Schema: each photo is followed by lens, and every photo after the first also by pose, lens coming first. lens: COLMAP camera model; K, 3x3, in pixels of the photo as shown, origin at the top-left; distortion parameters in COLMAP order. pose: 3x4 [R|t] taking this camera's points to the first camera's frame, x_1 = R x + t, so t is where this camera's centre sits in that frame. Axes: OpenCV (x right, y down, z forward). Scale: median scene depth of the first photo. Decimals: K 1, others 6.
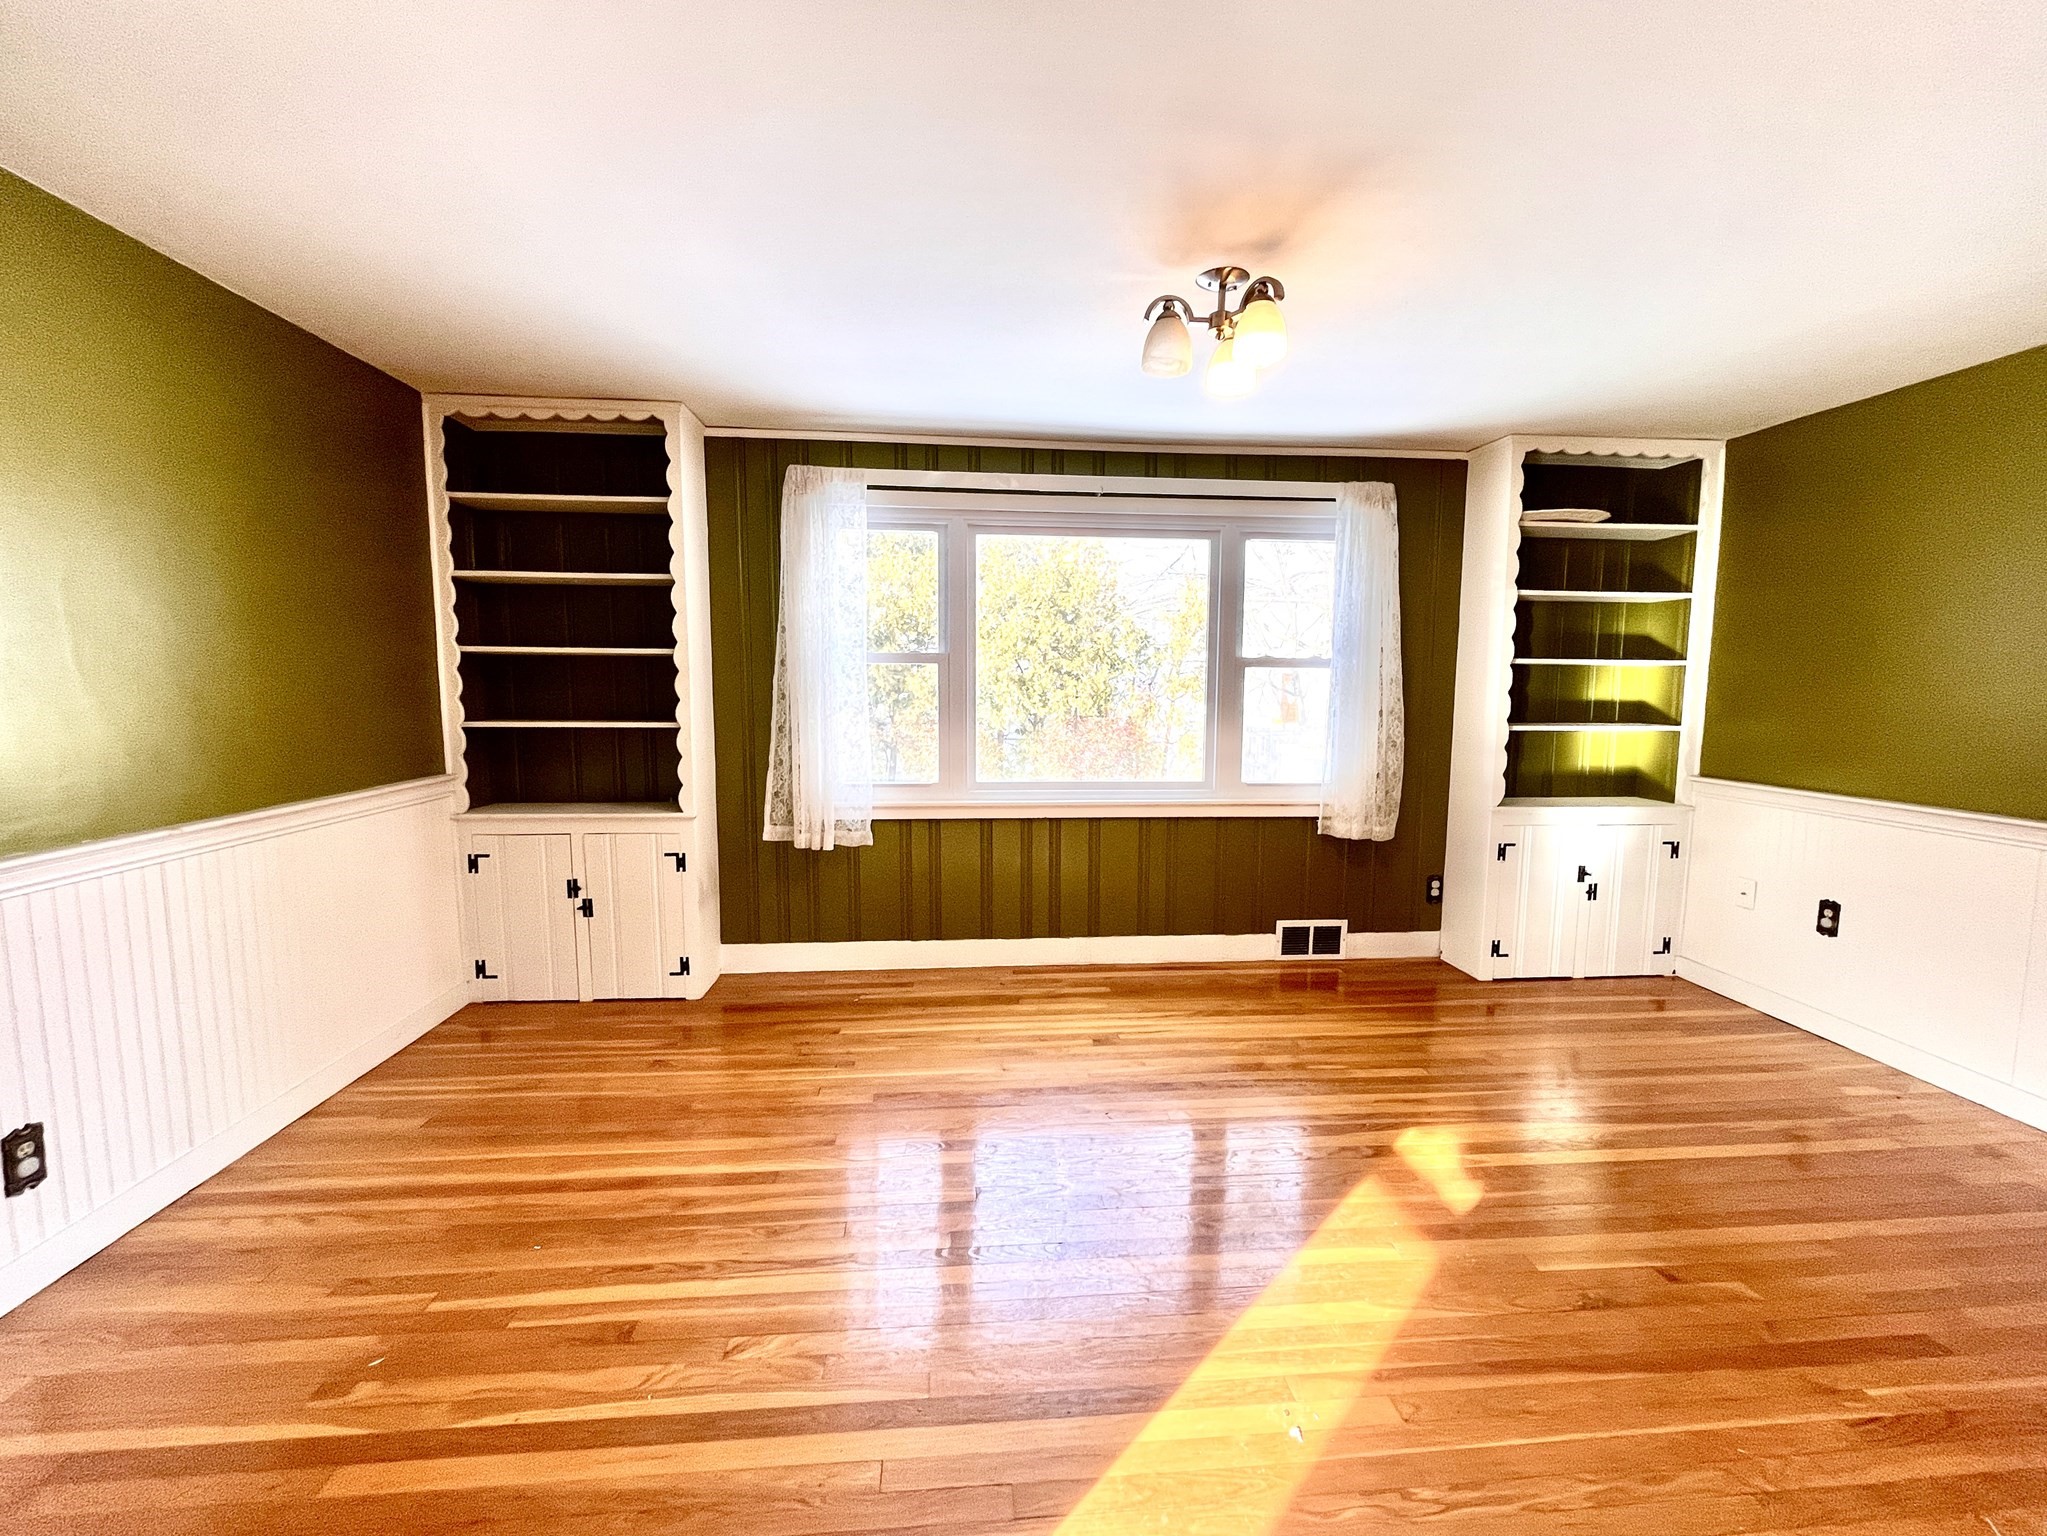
lens RADIAL K [[827.8, 0, 1028.1], [0, 827.8, 770.3], [0, 0, 1]] dist [-0.004221, 0.000038]
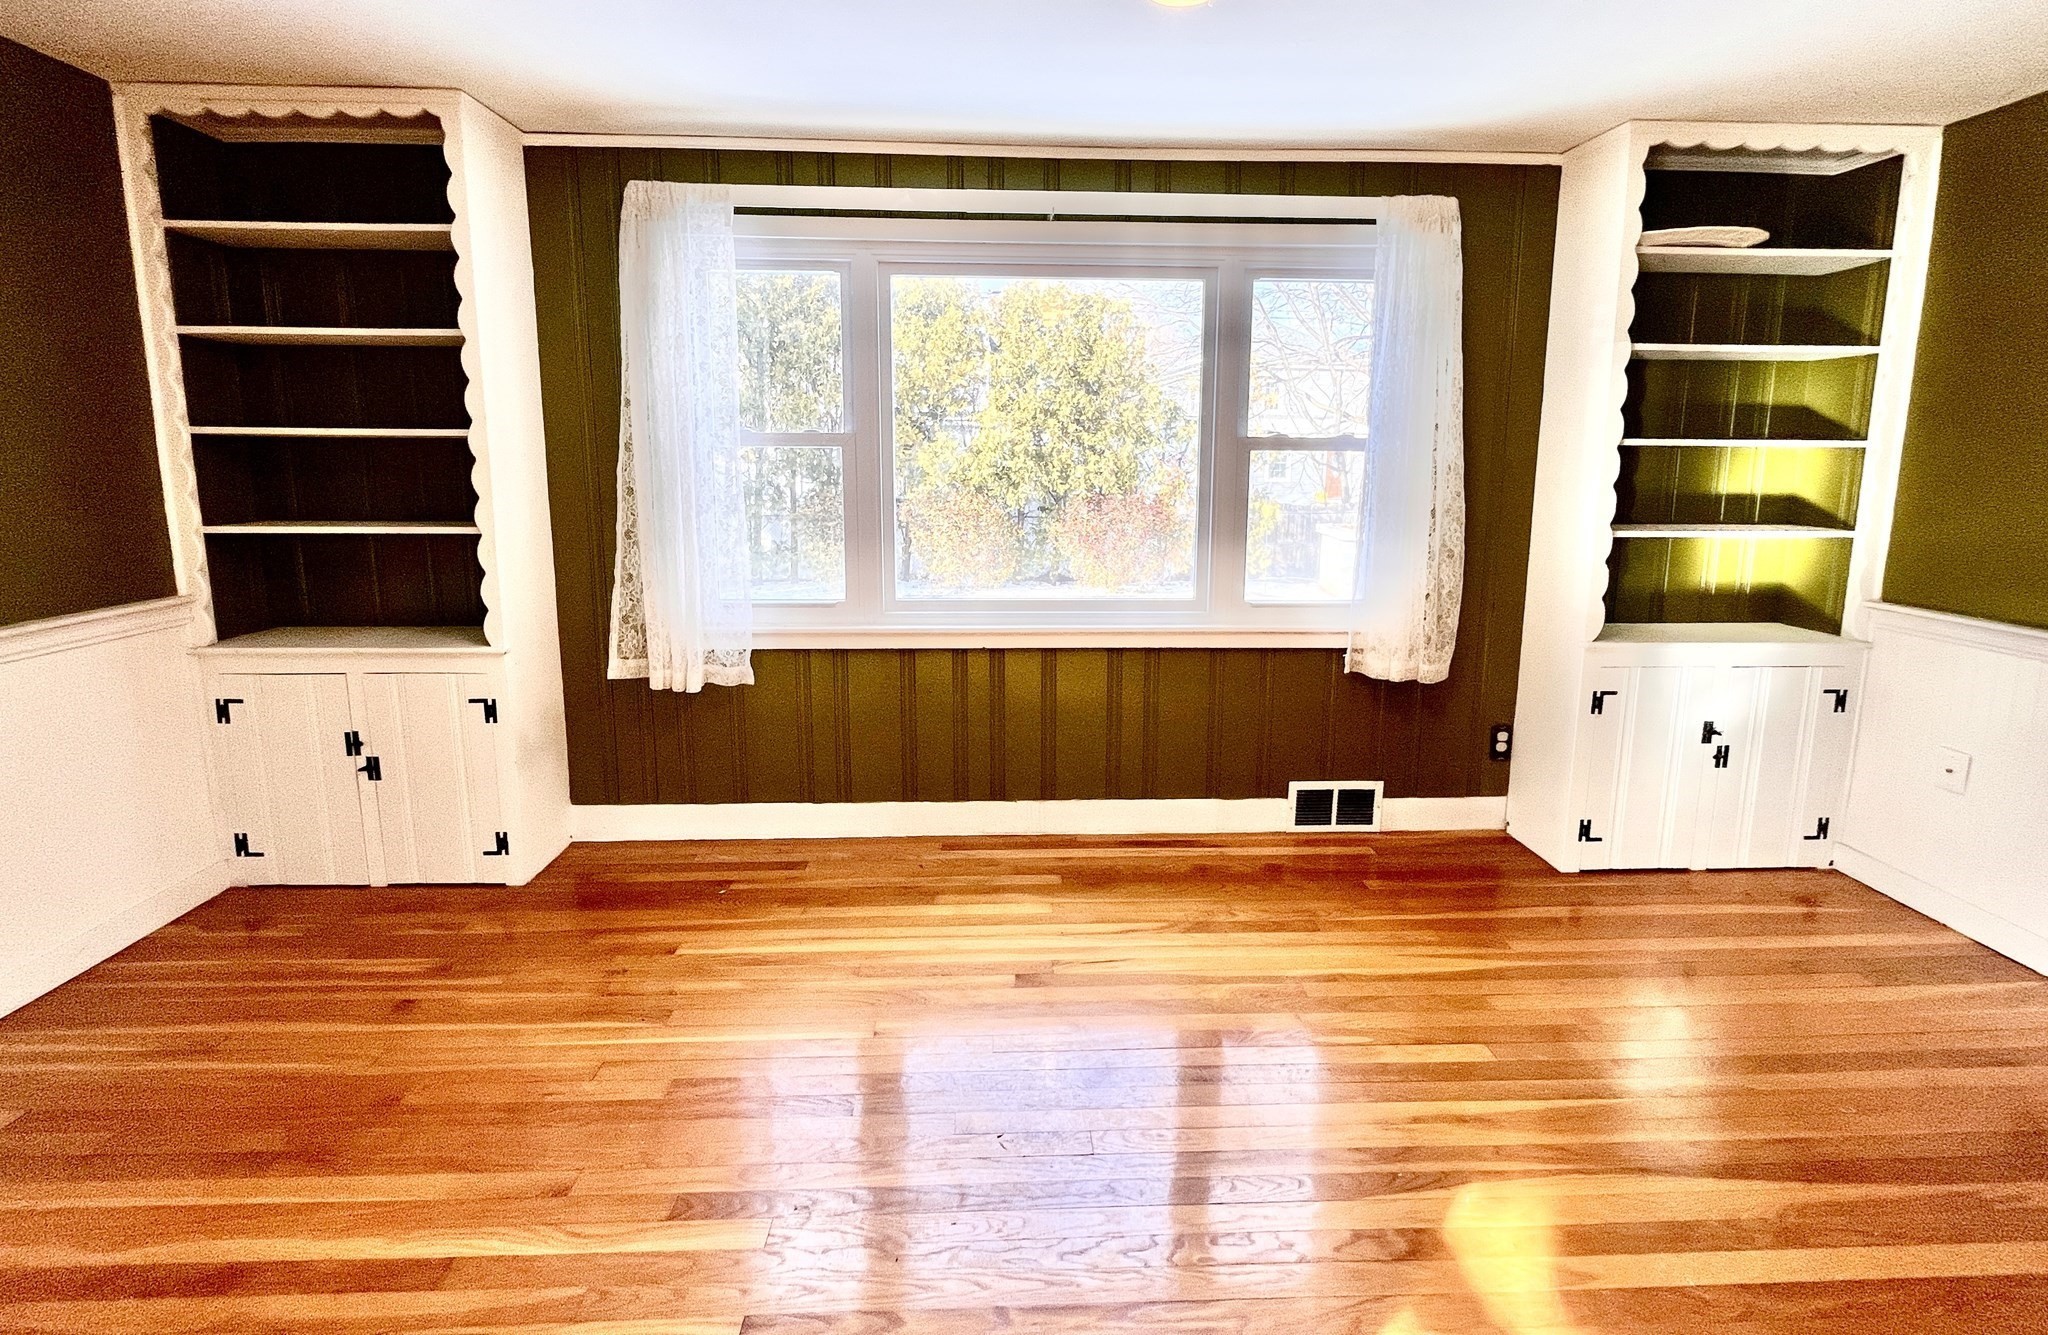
lens RADIAL K [[838.9, 0, 1025.5], [0, 838.9, 571.6], [0, 0, 1]] dist [-0.003963, -0.000271]
pose [[0.998861, 0.005386, -0.047420, 0.099842], [-0.003844, 0.999463, 0.032550, -0.040613], [0.047570, -0.032331, 0.998345, 0.237446]]
